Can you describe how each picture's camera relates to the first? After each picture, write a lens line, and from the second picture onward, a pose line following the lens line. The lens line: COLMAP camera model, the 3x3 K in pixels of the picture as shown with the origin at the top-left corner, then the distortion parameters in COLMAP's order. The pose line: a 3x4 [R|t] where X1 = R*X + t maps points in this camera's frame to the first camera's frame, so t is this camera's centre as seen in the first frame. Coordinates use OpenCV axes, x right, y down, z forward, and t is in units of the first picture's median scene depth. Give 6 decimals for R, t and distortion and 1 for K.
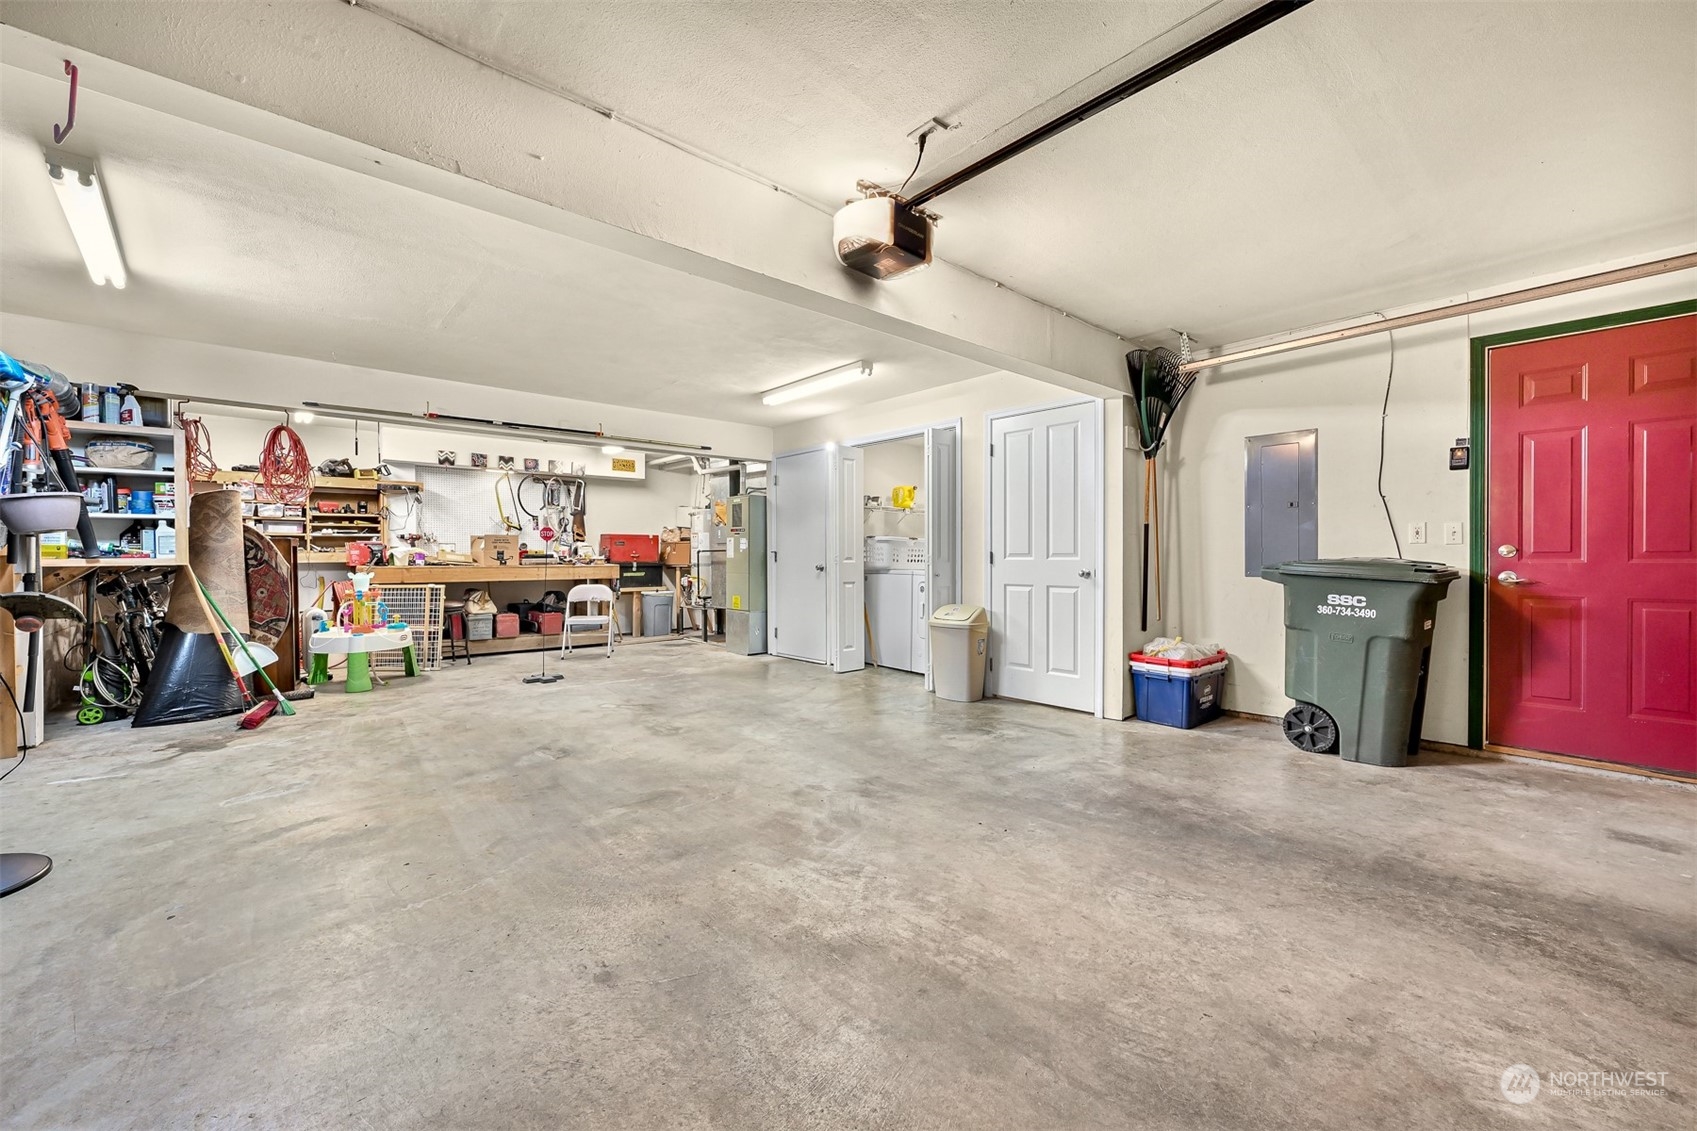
lens RADIAL K [[682.2, 0, 848.5], [0, 682.2, 565.5], [0, 0, 1]] dist [0.001771, -0.000088]
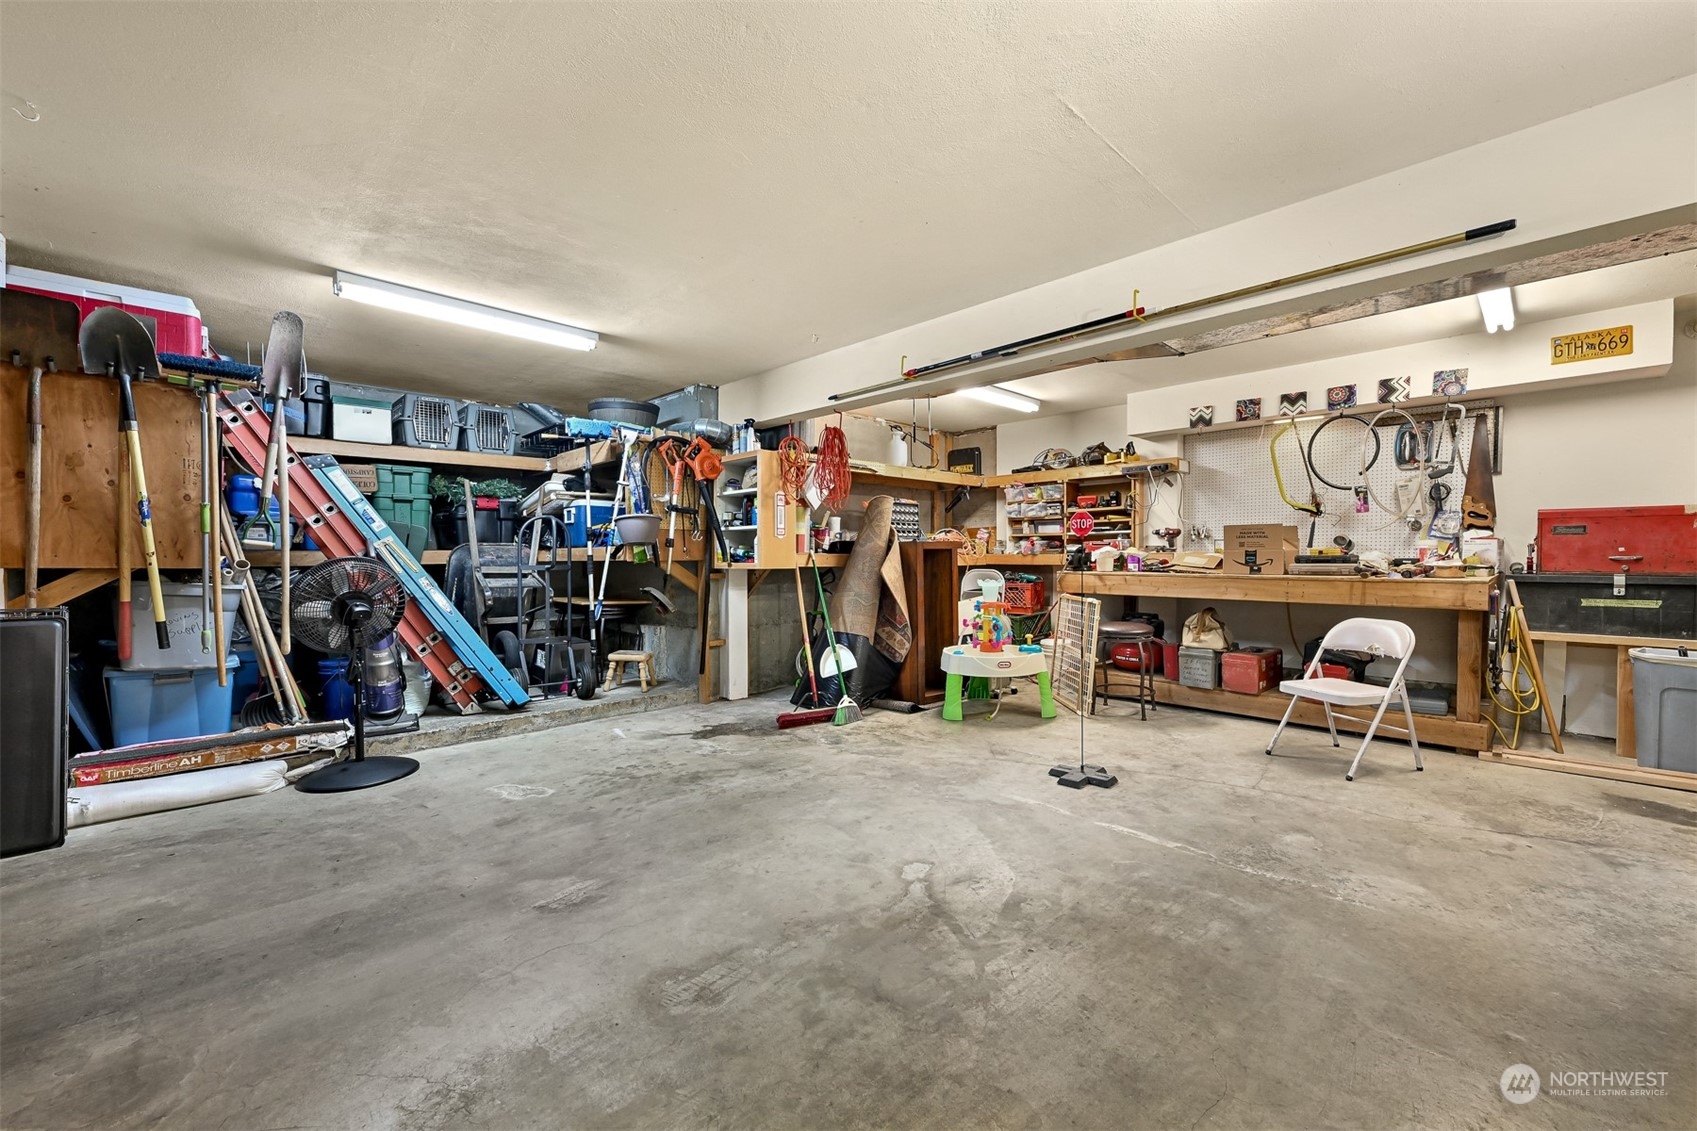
lens RADIAL K [[682.2, 0, 848.5], [0, 682.2, 565.5], [0, 0, 1]] dist [0.001771, -0.000088]
pose [[0.046439, 0.018759, -0.998745, 0.093163], [-0.009600, 0.999786, 0.018333, -0.016402], [0.998875, 0.008736, 0.046609, 0.635479]]
